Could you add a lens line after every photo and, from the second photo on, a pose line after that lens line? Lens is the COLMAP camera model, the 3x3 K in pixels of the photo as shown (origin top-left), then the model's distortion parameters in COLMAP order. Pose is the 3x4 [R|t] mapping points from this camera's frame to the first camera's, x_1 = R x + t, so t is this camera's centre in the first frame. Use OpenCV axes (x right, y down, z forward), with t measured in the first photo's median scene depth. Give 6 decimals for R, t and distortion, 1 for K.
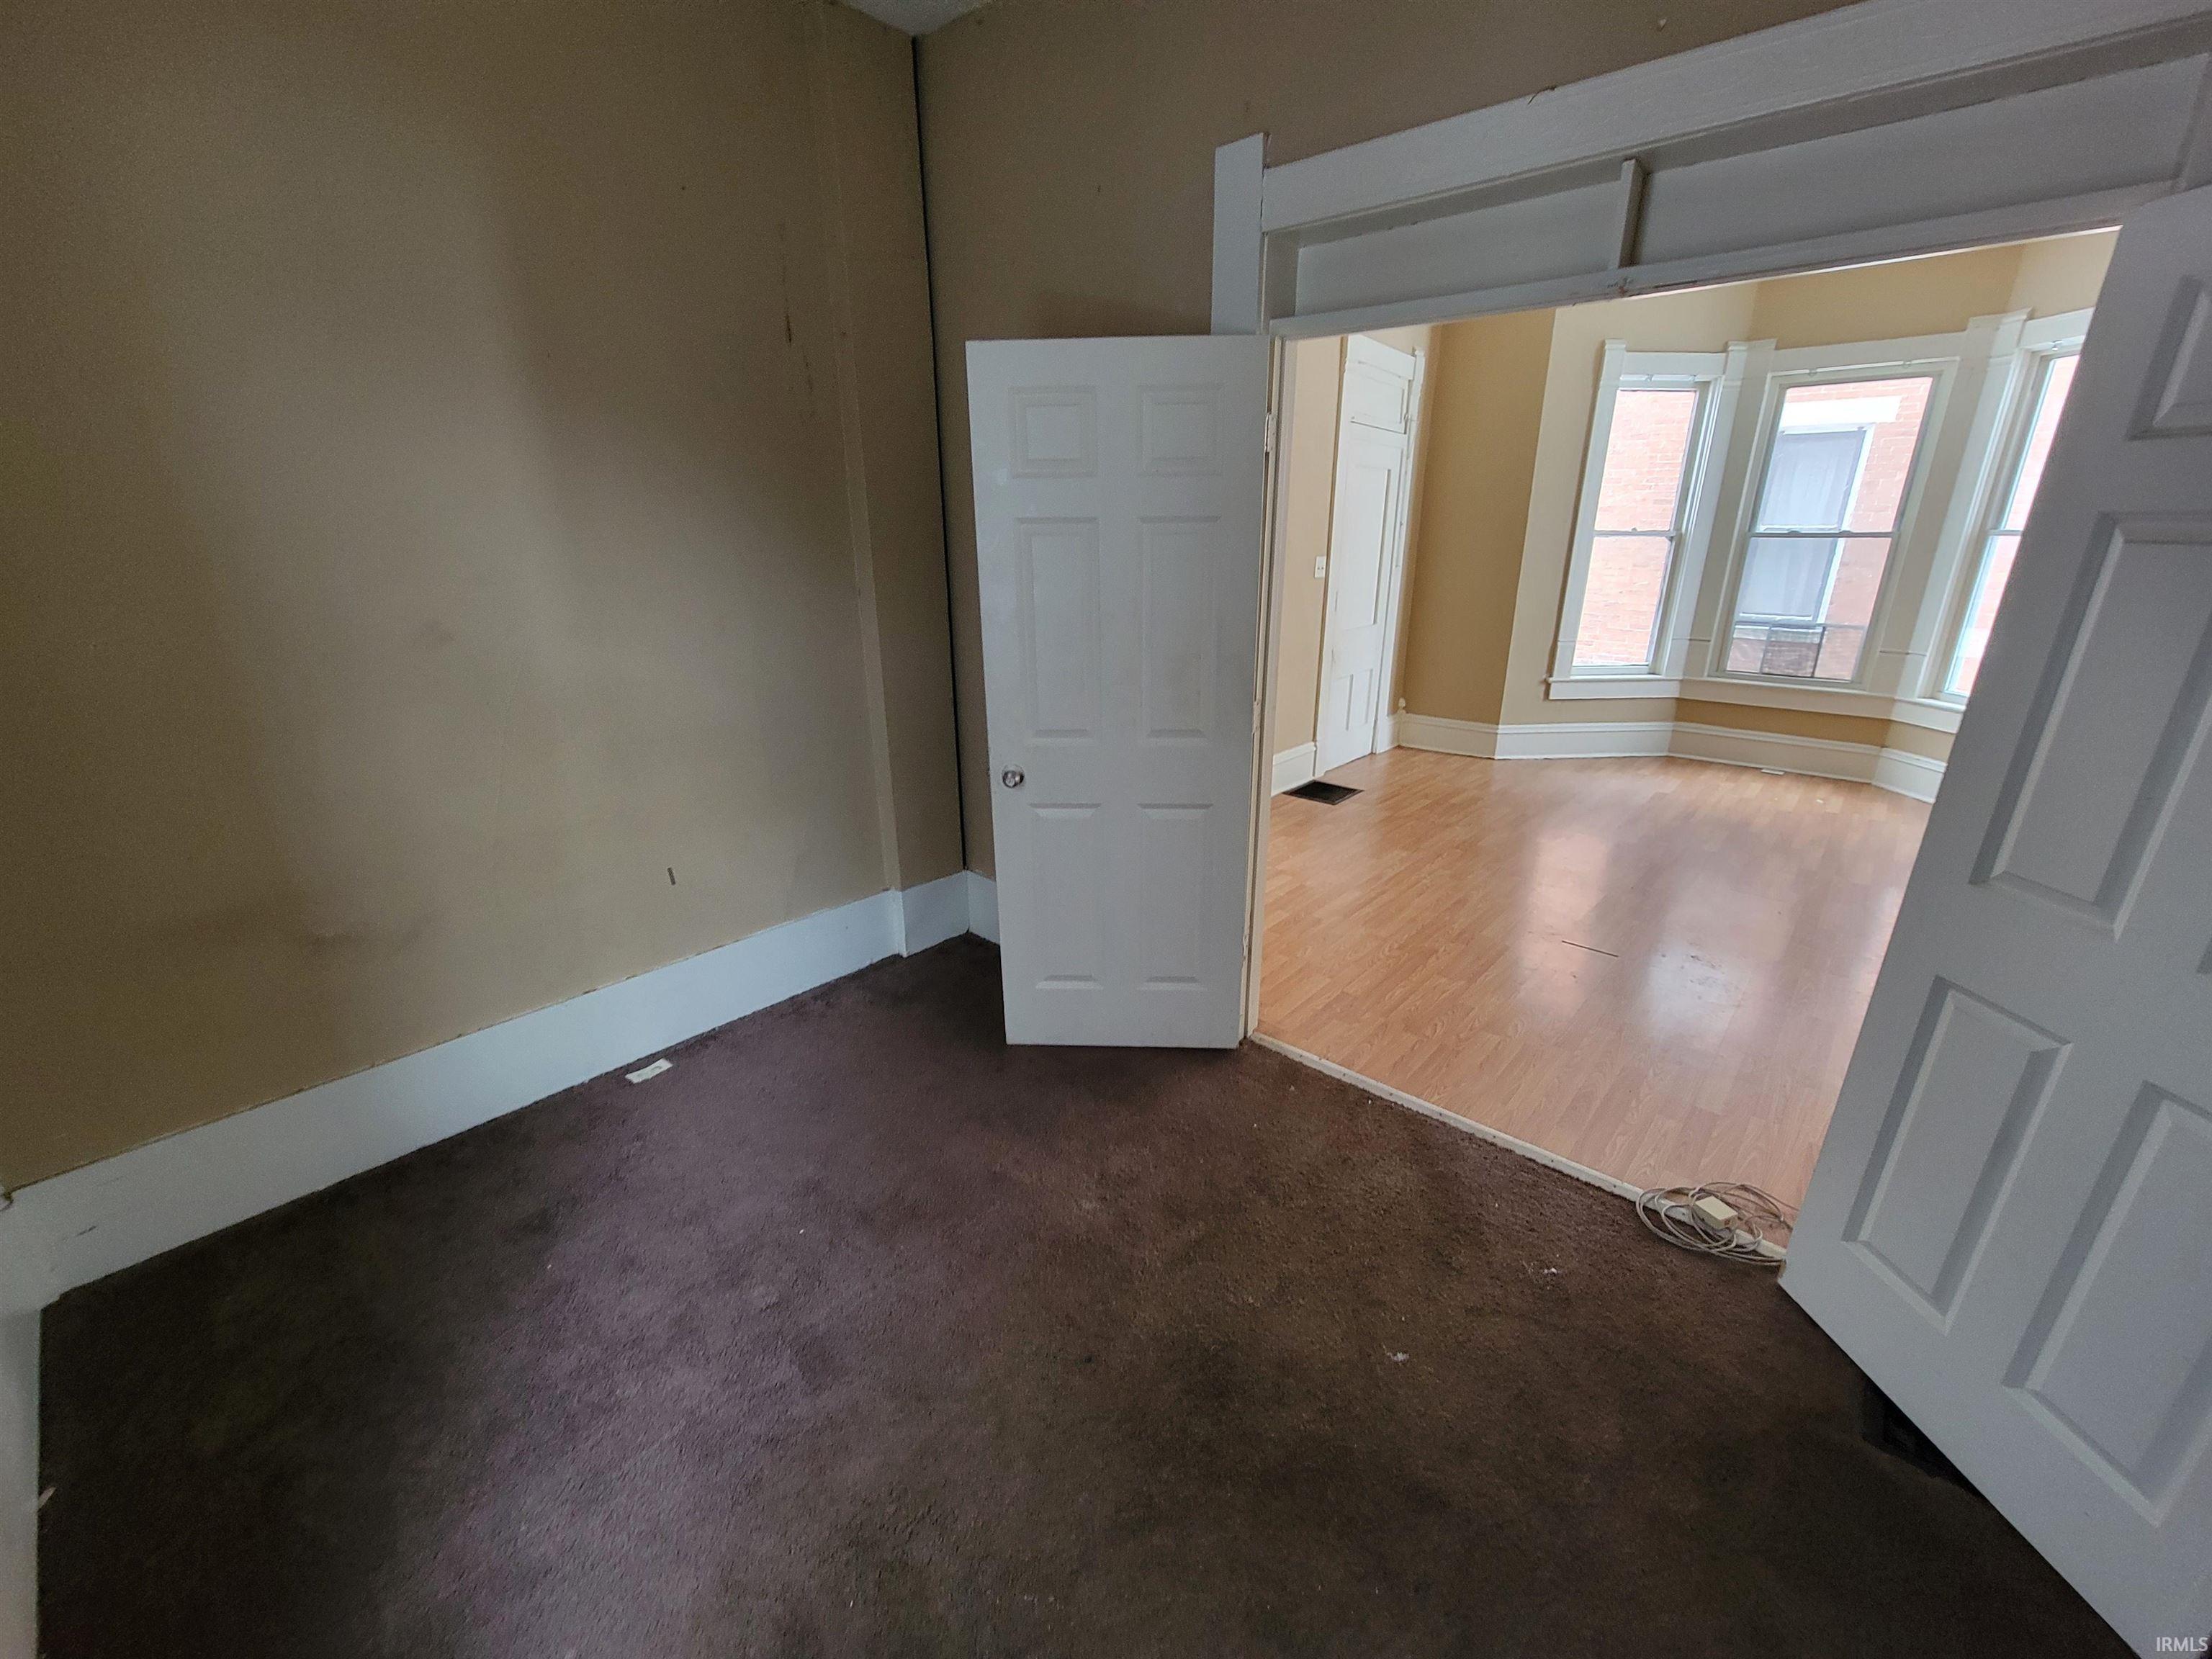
lens RADIAL K [[907.1, 0, 1112.0], [0, 907.1, 841.5], [0, 0, 1]] dist [-0.007774, 0.003497]
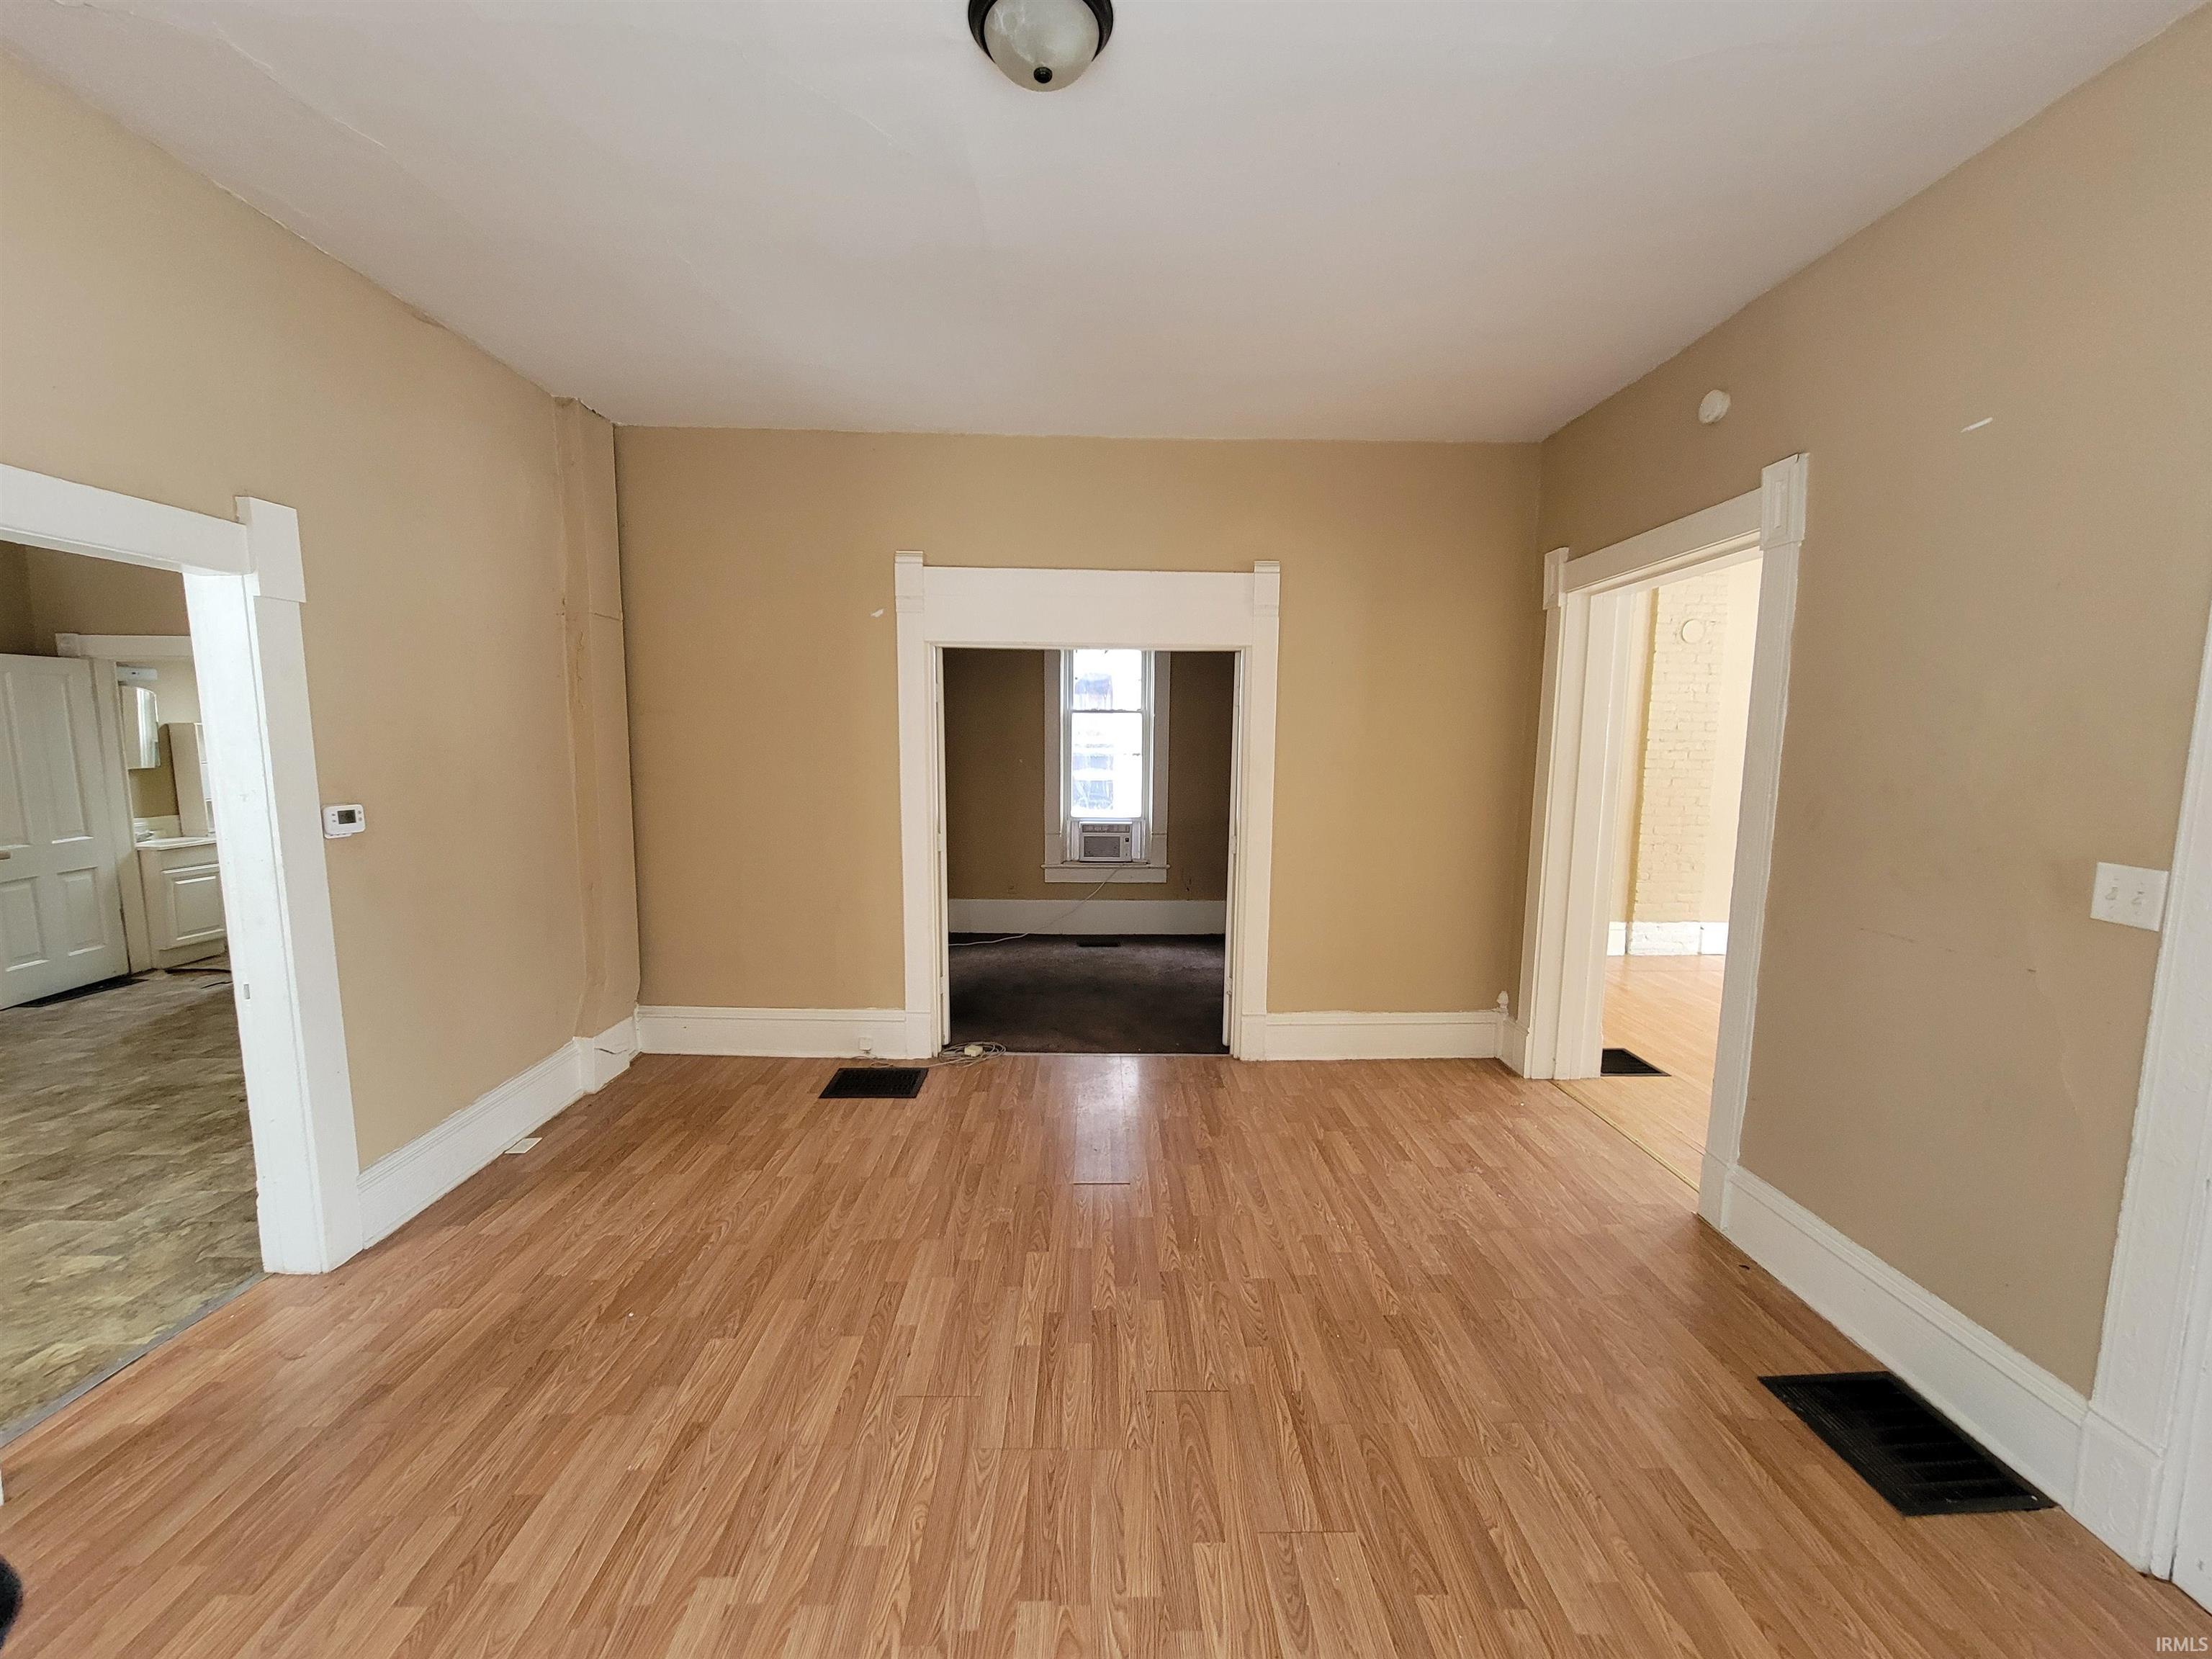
lens RADIAL K [[904.4, 0, 1106.0], [0, 904.4, 829.5], [0, 0, 1]] dist [-0.001542, 0.003539]
pose [[-0.742233, 0.073559, -0.666093, 1.784917], [-0.228462, 0.906638, 0.354700, -0.864342], [0.629996, 0.415447, -0.656131, 2.337004]]
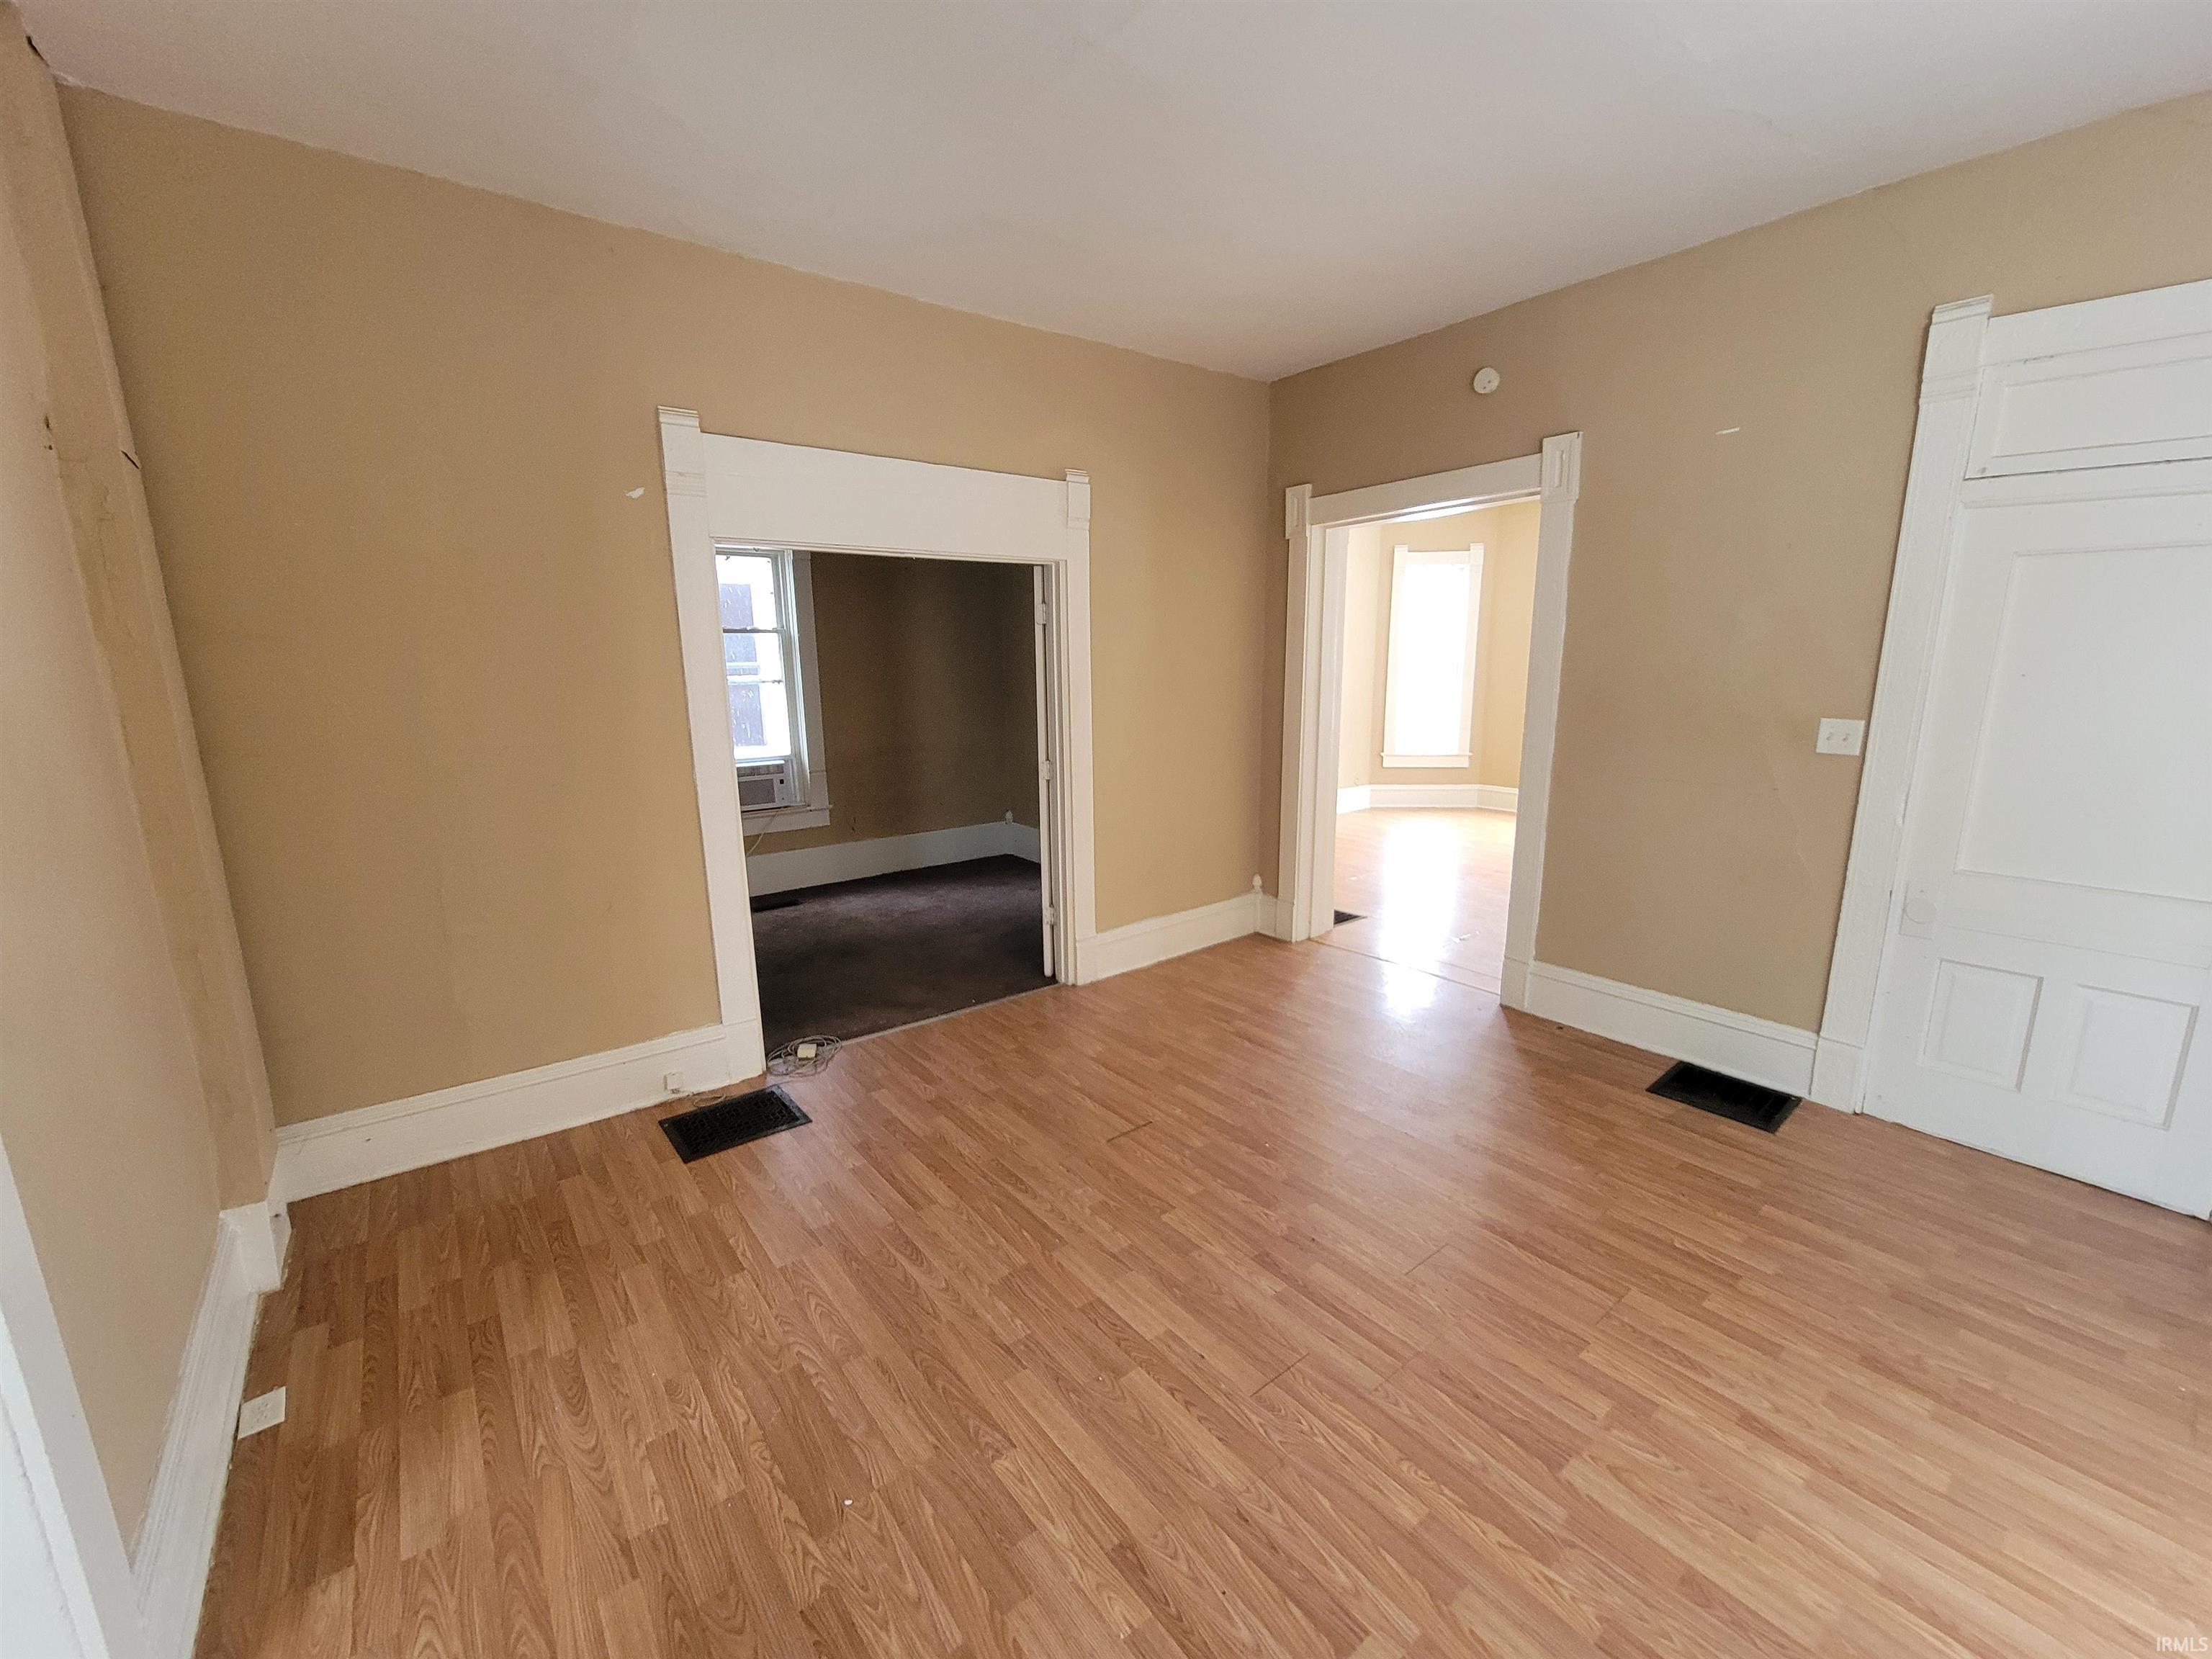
lens RADIAL K [[907.1, 0, 1112.0], [0, 907.1, 841.5], [0, 0, 1]] dist [-0.007774, 0.003497]
pose [[-0.180001, 0.210027, -0.960983, 2.117999], [-0.320383, 0.911152, 0.259146, -0.583411], [0.930029, 0.354529, -0.096719, 1.552767]]
